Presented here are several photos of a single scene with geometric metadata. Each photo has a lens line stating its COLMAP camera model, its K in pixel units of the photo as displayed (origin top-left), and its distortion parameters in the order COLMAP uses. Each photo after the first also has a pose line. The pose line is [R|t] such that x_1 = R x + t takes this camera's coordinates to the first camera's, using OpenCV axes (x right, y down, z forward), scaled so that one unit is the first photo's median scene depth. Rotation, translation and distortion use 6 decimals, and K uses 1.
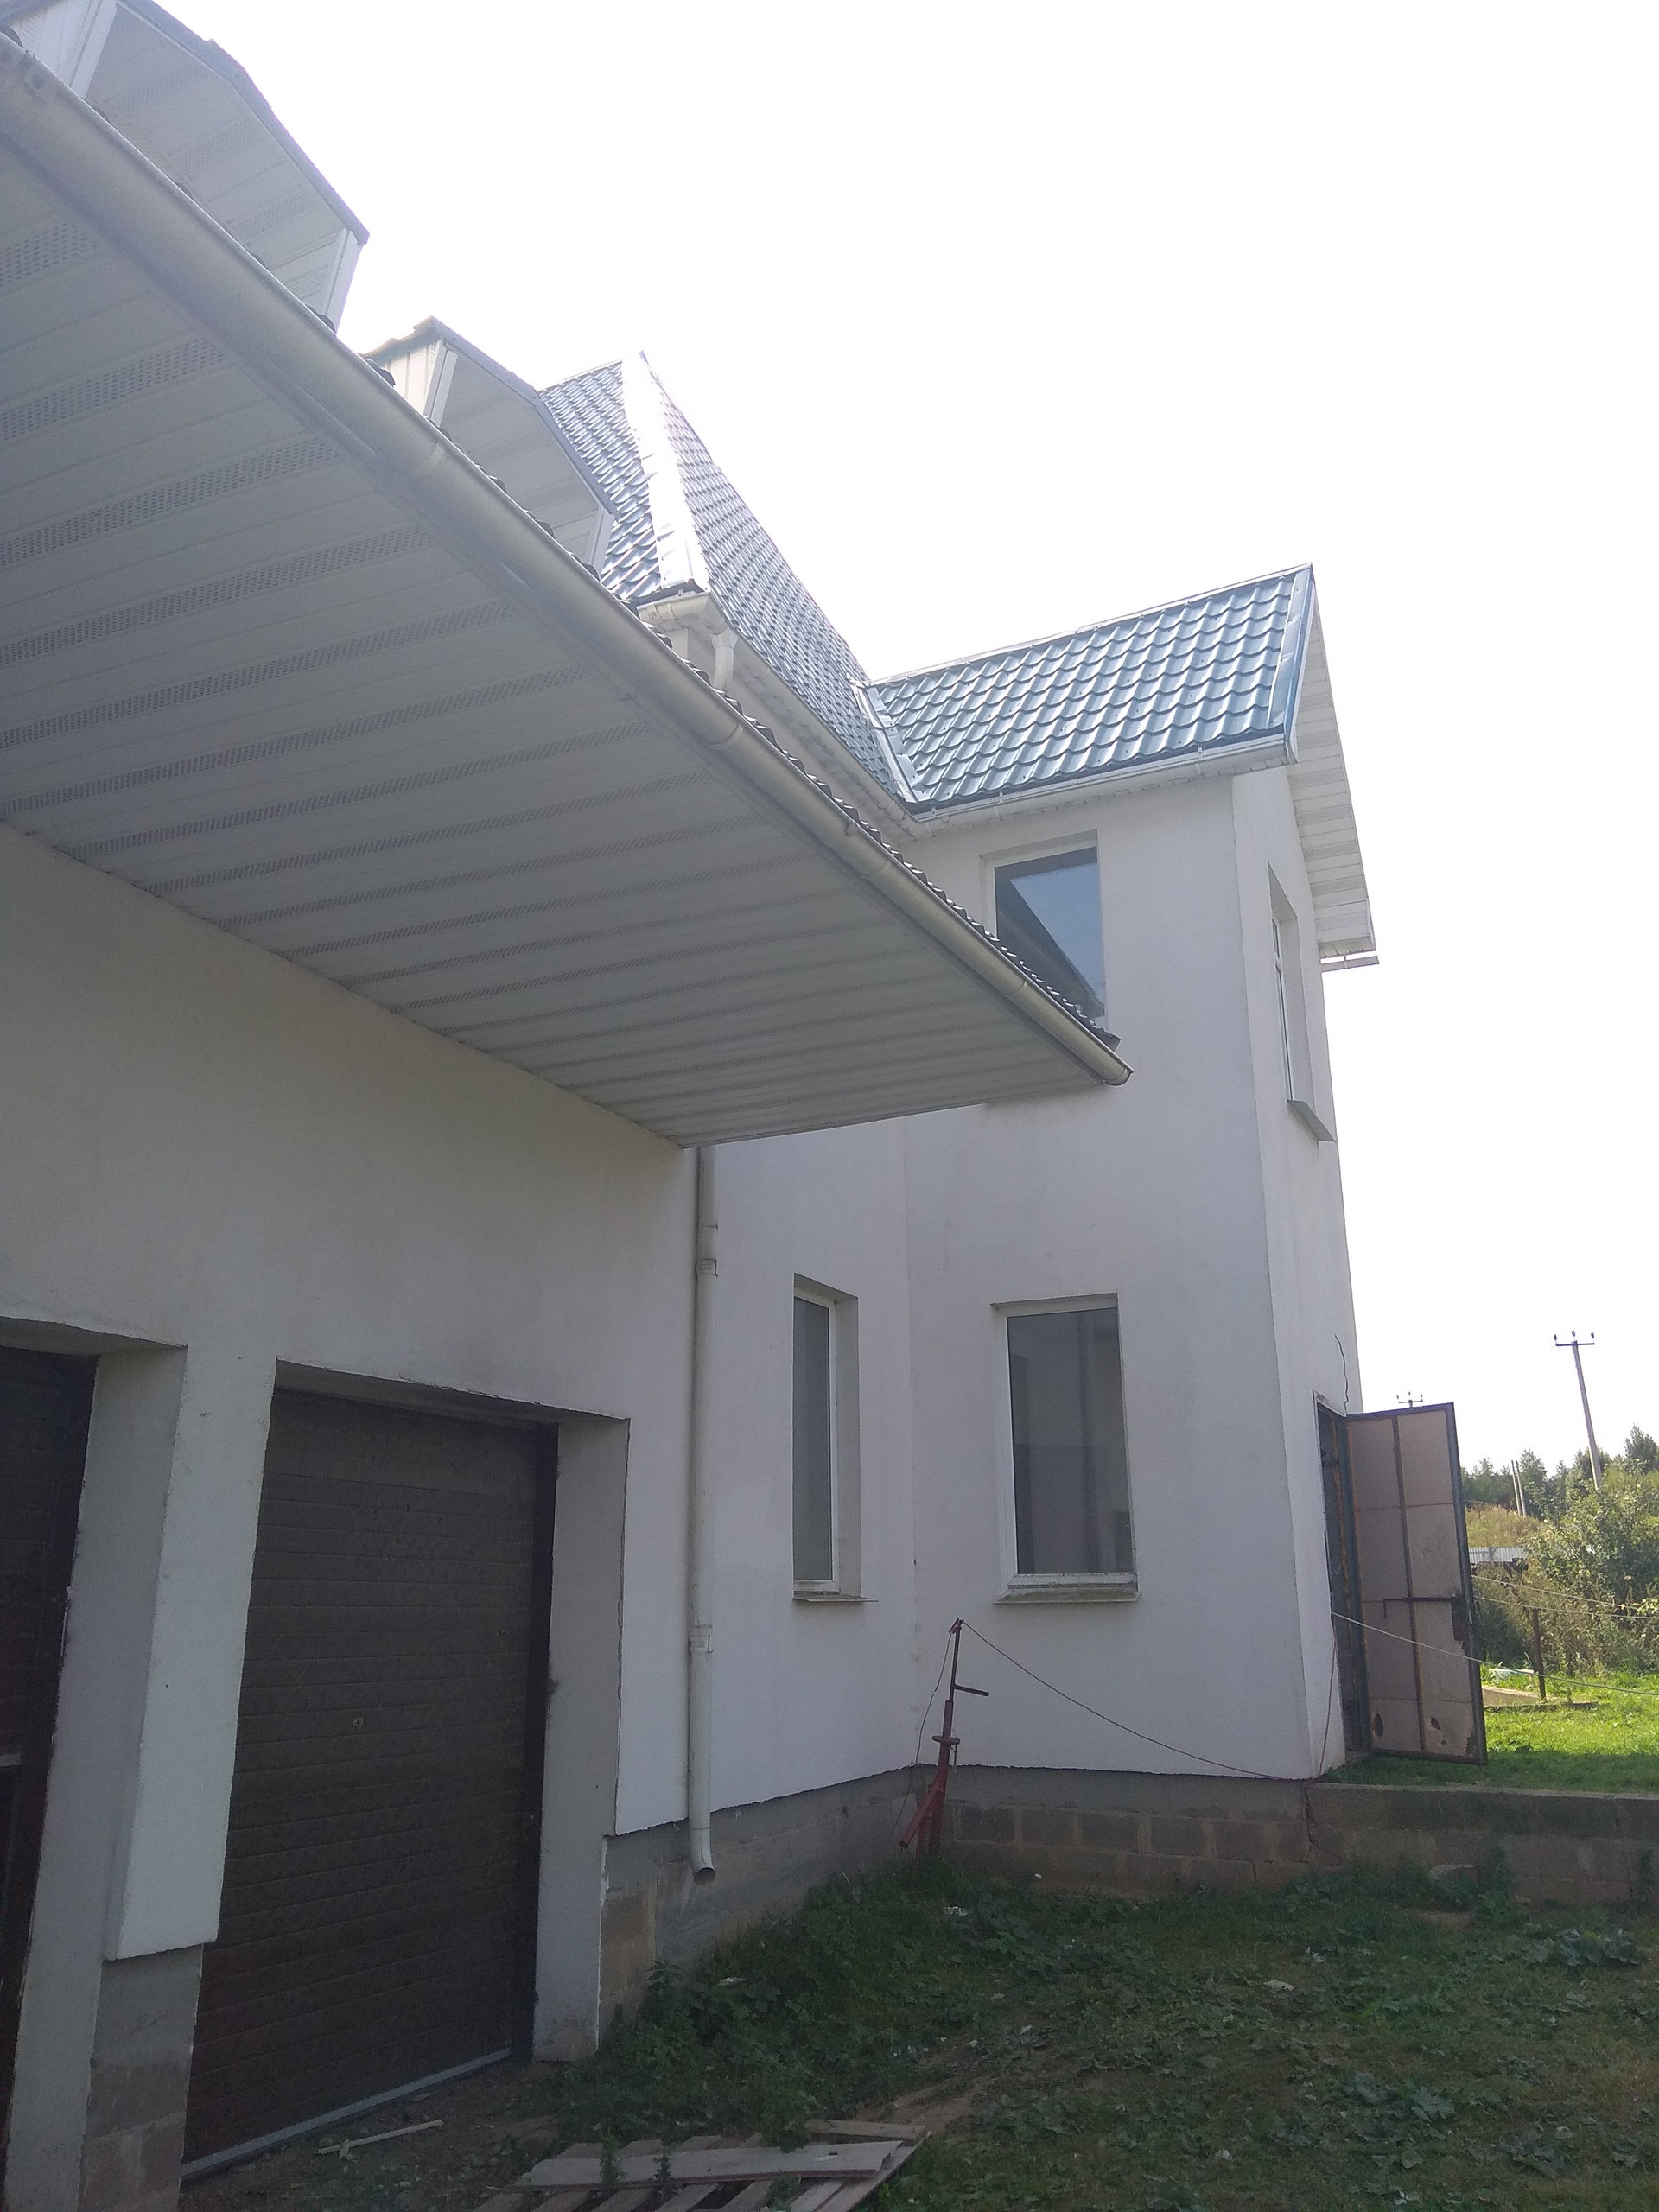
lens RADIAL K [[1694.3, 0, 819.0], [0, 1694.3, 1099.9], [0, 0, 1]] dist [0.024001, -0.021523]
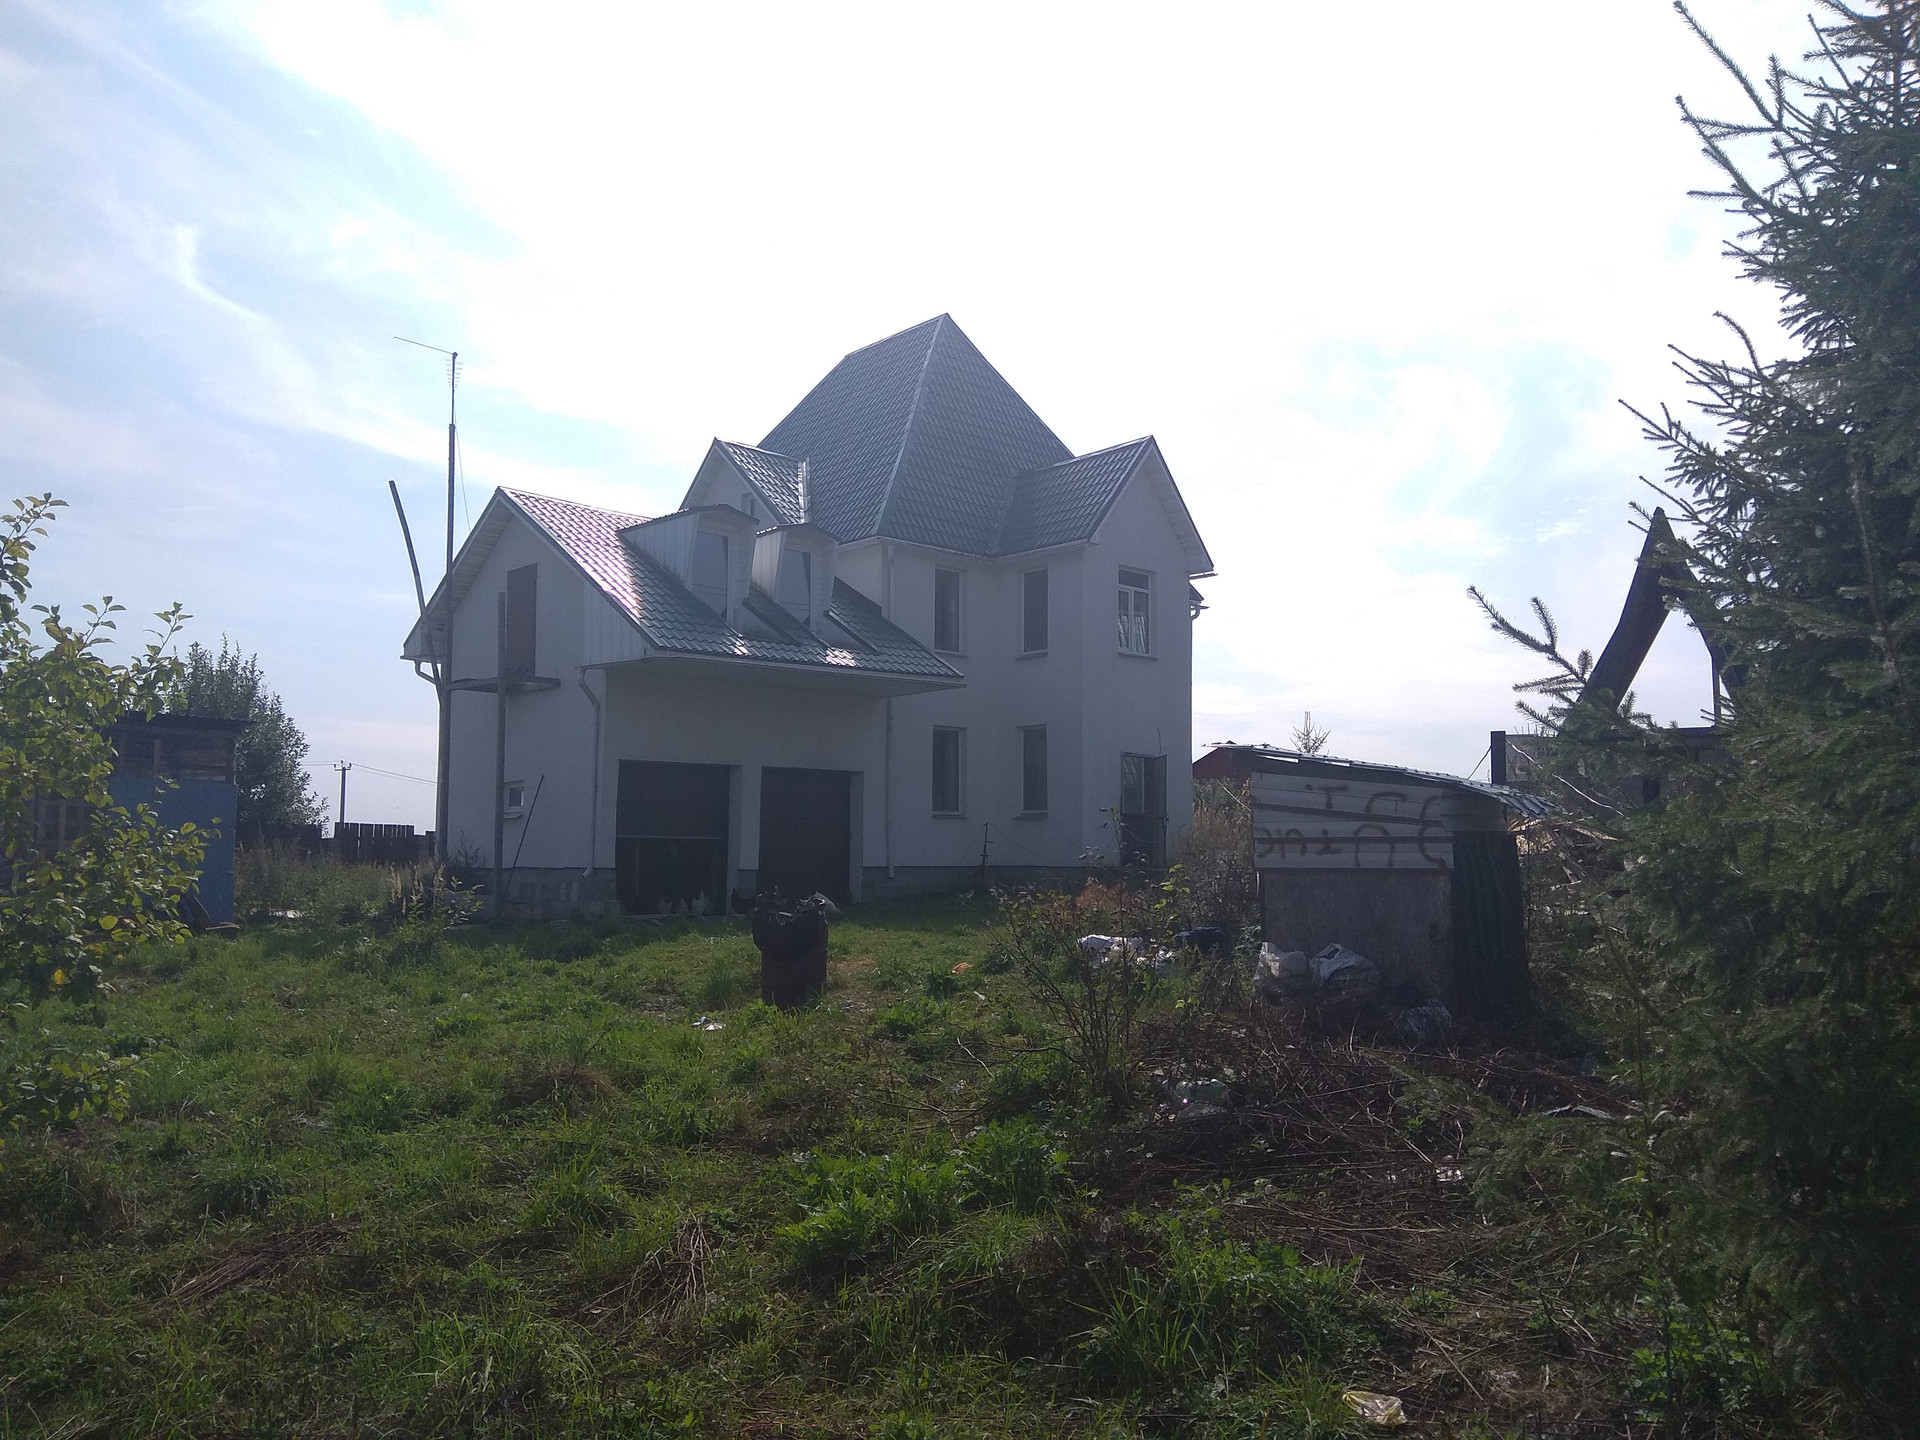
lens RADIAL K [[1470.6, 0, 959.8], [0, 1470.6, 712.1], [0, 0, 1]] dist [0.024001, -0.021523]
pose [[0.923957, -0.023699, -0.381761, 1.118753], [0.096636, 0.980163, 0.173037, -0.414861], [0.370087, -0.196770, 0.907919, -1.607397]]
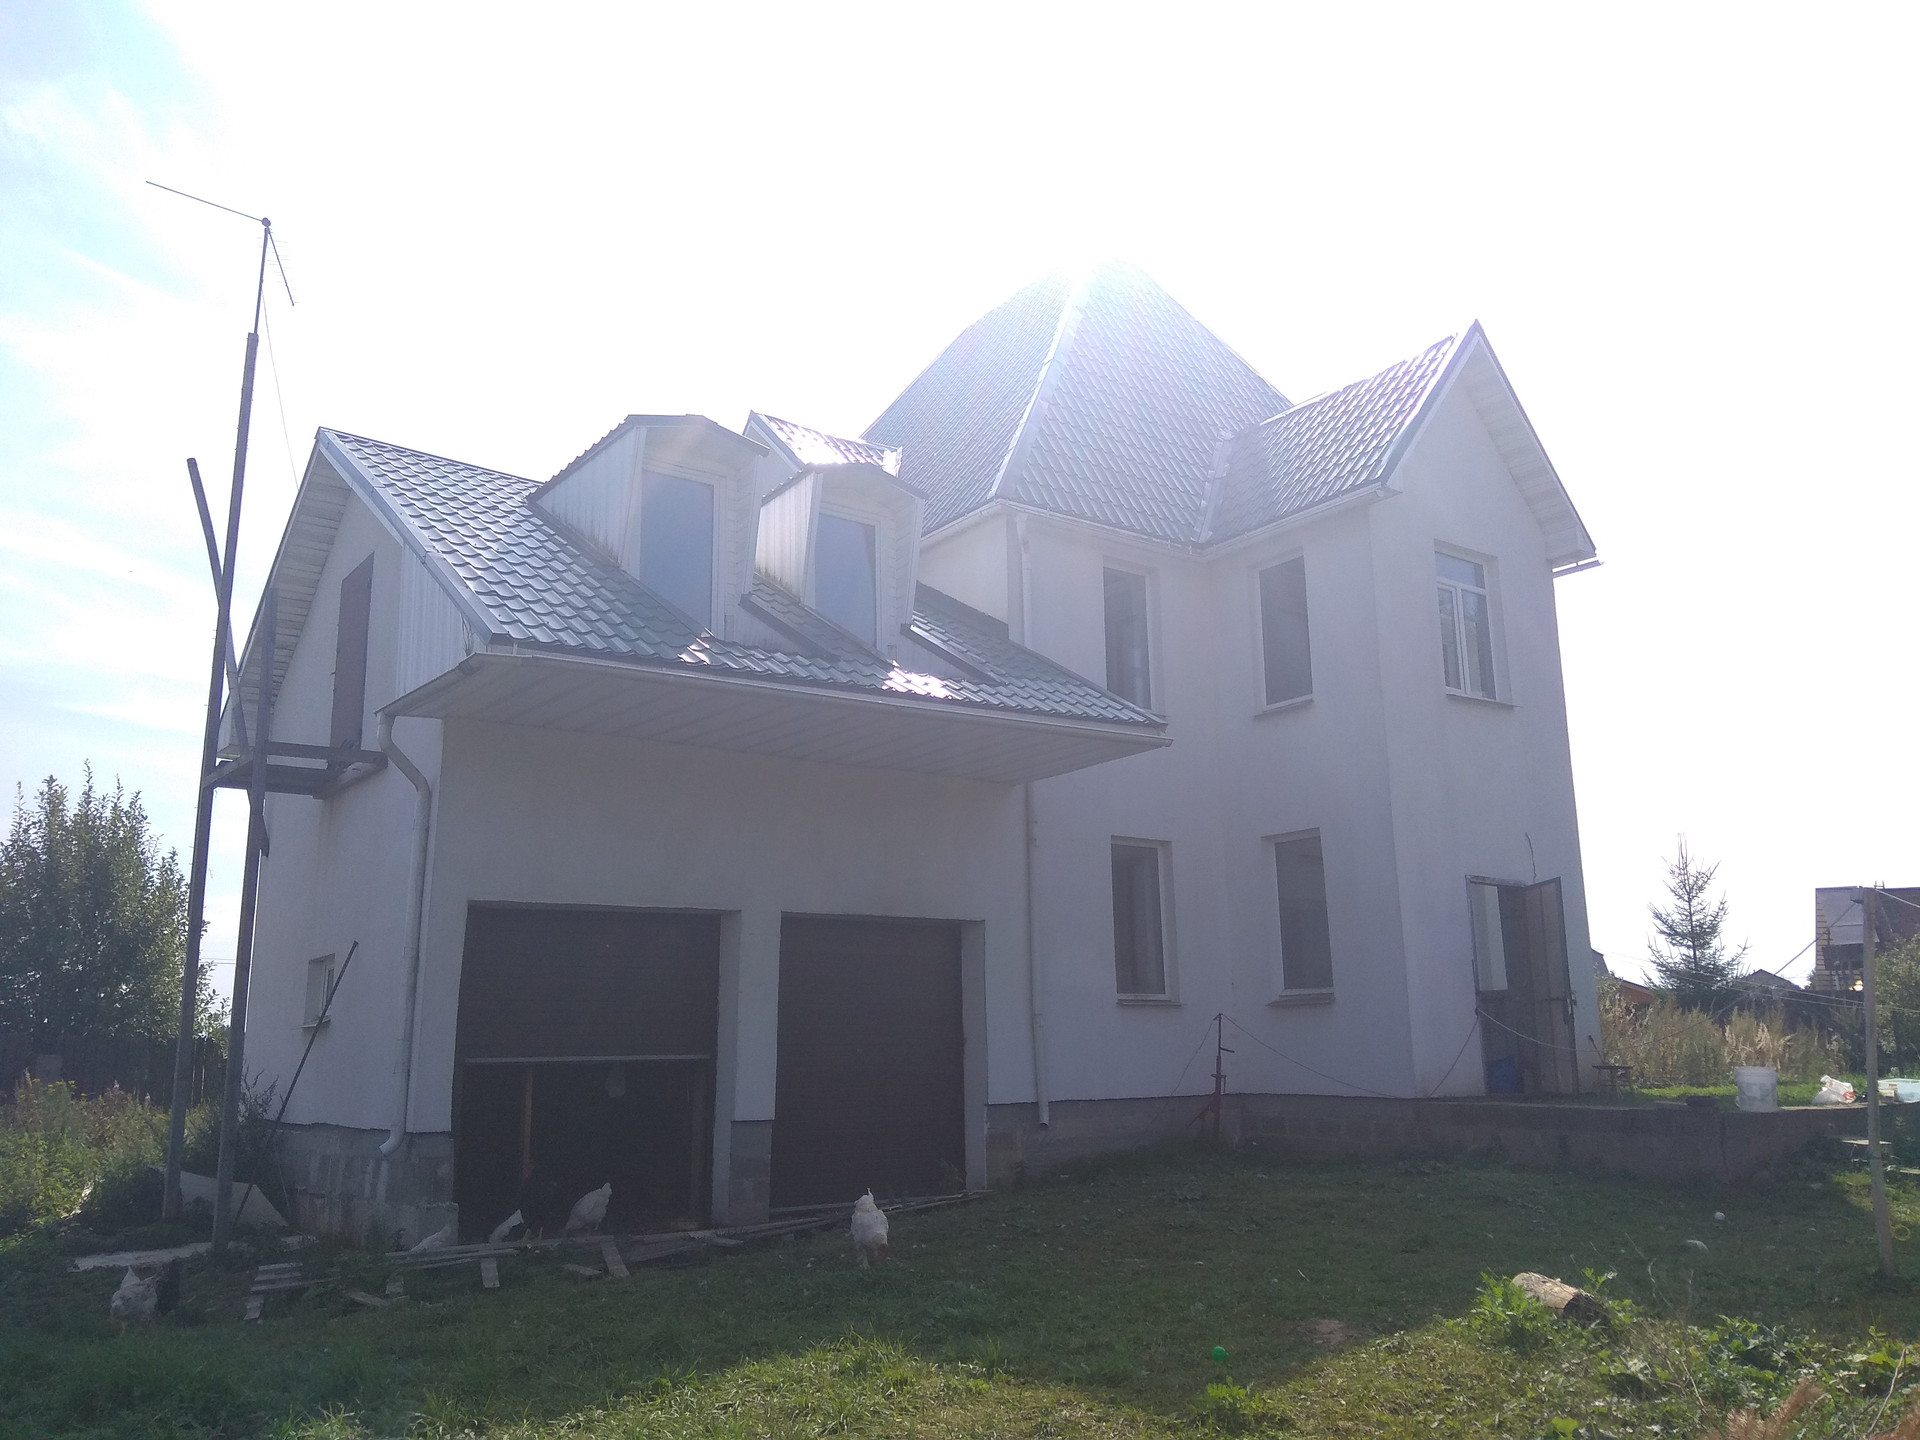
lens RADIAL K [[1470.6, 0, 949.6], [0, 1470.6, 734.1], [0, 0, 1]] dist [0.024001, -0.021523]
pose [[0.868140, -0.104326, -0.485232, 0.605135], [0.147228, 0.987785, 0.051034, -0.114489], [0.473980, -0.115745, 0.872895, -0.483164]]
